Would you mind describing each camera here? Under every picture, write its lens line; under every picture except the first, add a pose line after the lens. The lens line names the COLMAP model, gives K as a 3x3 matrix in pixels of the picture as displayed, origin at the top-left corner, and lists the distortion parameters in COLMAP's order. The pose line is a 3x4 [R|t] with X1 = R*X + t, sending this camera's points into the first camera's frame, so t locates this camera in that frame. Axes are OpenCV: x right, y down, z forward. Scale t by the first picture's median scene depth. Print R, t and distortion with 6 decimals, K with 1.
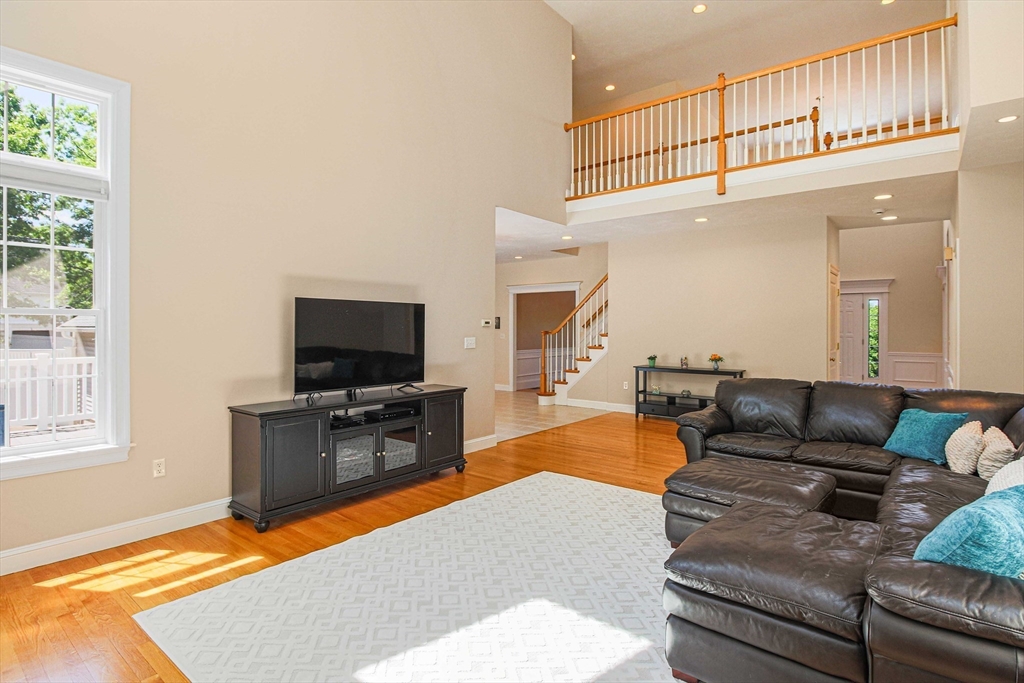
lens RADIAL K [[530.3, 0, 497.4], [0, 530.3, 327.5], [0, 0, 1]] dist [-0.001499, -0.000581]
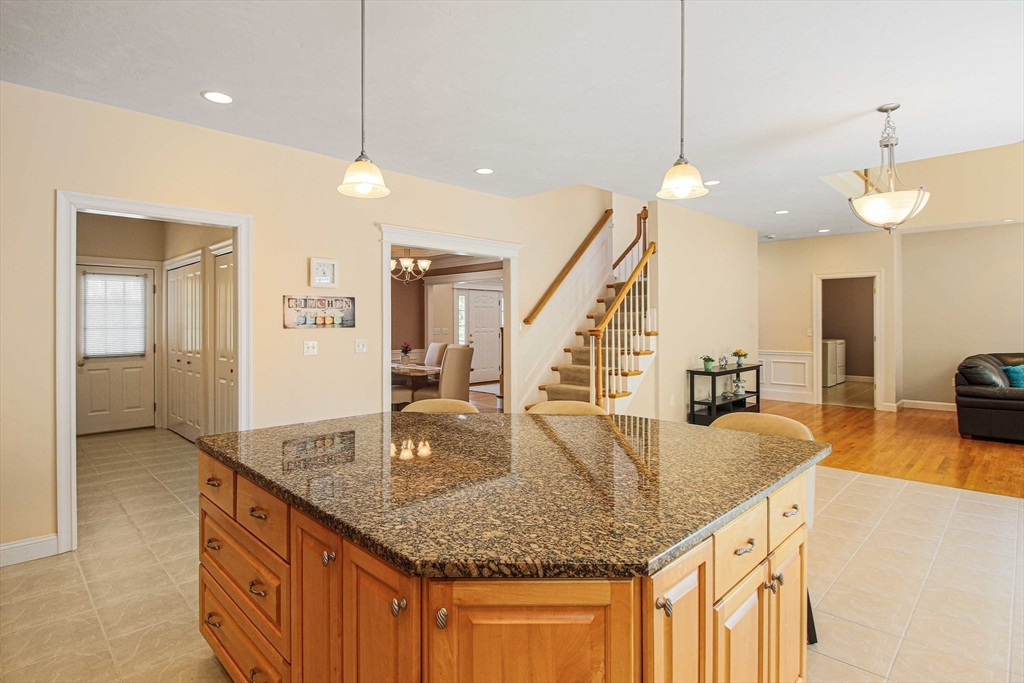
lens RADIAL K [[530.3, 0, 497.4], [0, 530.3, 327.5], [0, 0, 1]] dist [-0.001499, -0.000581]
pose [[0.107700, -0.008935, 0.994143, -0.650561], [0.006254, 0.999946, 0.008310, -0.000234], [-0.994164, 0.005322, 0.107750, 1.477811]]
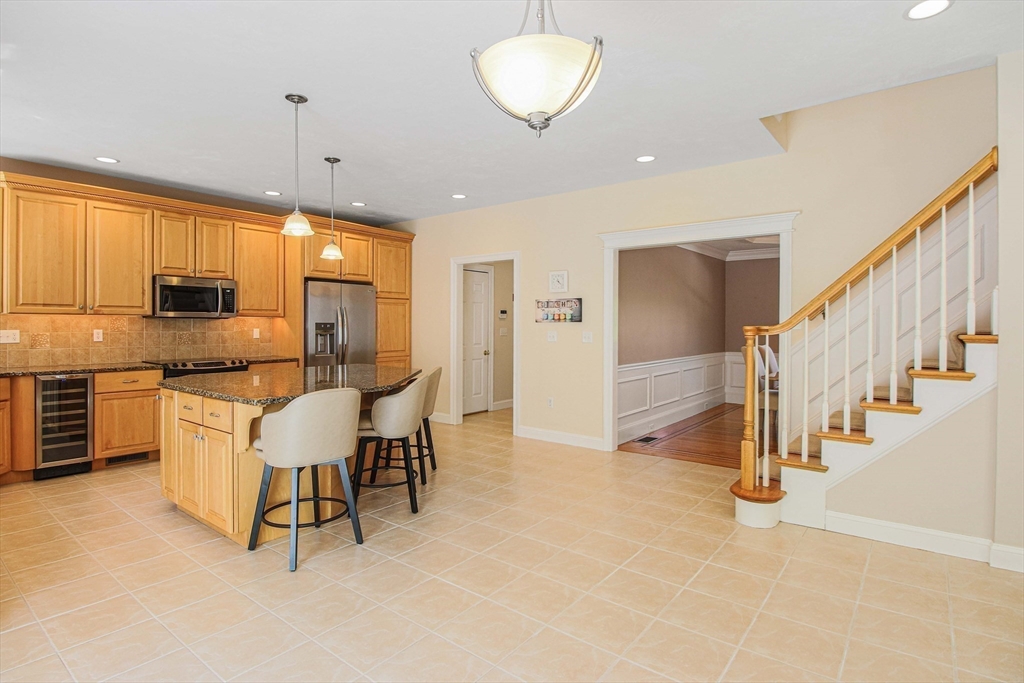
lens RADIAL K [[530.3, 0, 497.4], [0, 530.3, 327.5], [0, 0, 1]] dist [-0.001499, -0.000581]
pose [[0.999993, -0.001162, 0.003601, -0.133504], [0.001135, 0.999972, 0.007420, 0.006828], [-0.003610, -0.007416, 0.999966, 0.867262]]
